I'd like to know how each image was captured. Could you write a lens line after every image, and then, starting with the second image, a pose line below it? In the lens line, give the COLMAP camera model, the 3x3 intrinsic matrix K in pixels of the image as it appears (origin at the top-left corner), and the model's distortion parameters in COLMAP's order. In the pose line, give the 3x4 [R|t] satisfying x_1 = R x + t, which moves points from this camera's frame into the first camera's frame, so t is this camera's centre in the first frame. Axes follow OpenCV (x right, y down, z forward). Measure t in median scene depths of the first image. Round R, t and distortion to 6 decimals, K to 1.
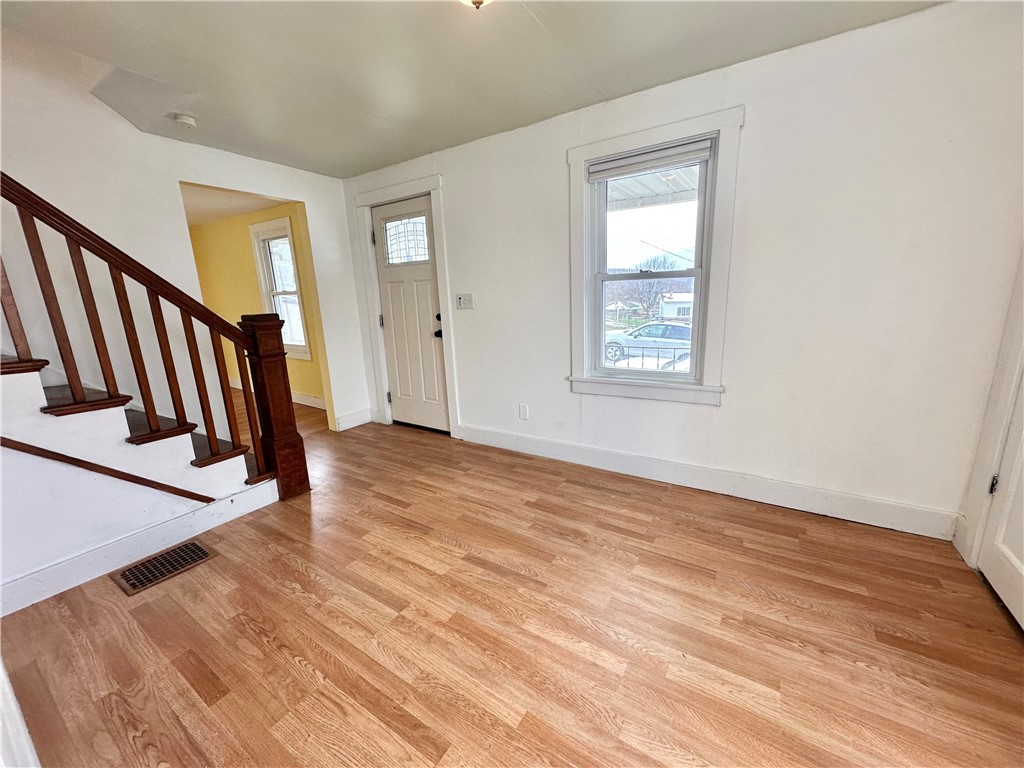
lens RADIAL K [[406.9, 0, 512.0], [0, 406.9, 384.0], [0, 0, 1]] dist [-0.001648, 0.000210]
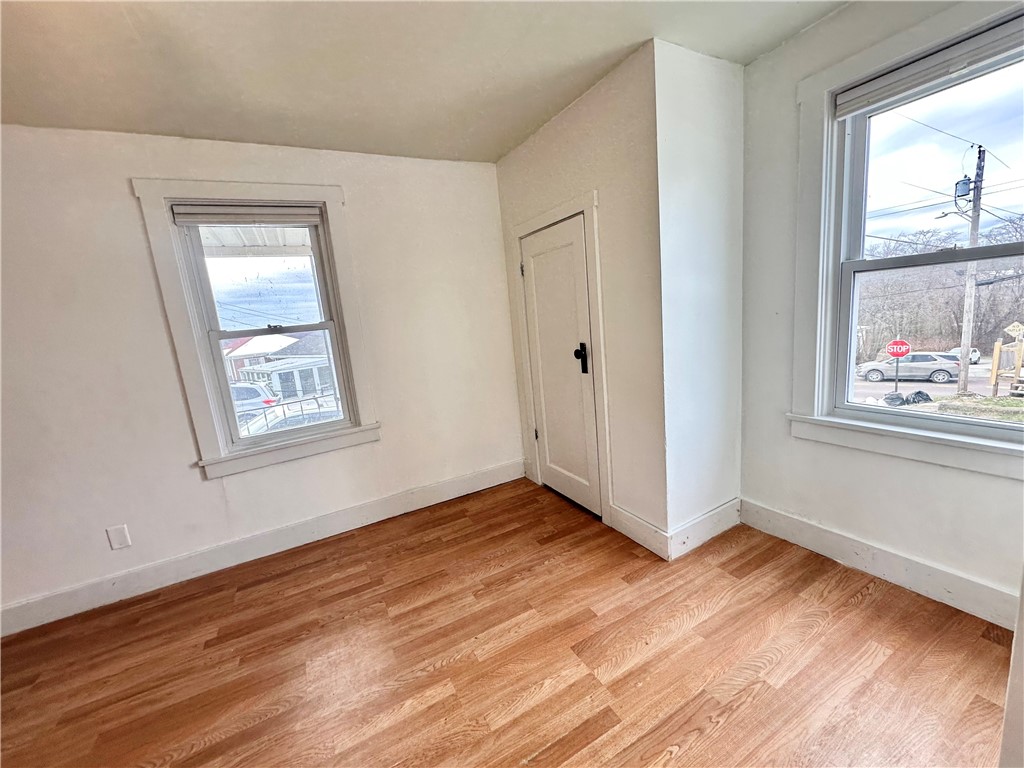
lens RADIAL K [[406.9, 0, 512.0], [0, 406.9, 384.0], [0, 0, 1]] dist [-0.001648, 0.000210]
pose [[0.494292, -0.160388, 0.854372, -0.250468], [0.266540, 0.963455, 0.026661, -0.027761], [-0.827425, 0.214546, 0.518978, 0.087221]]
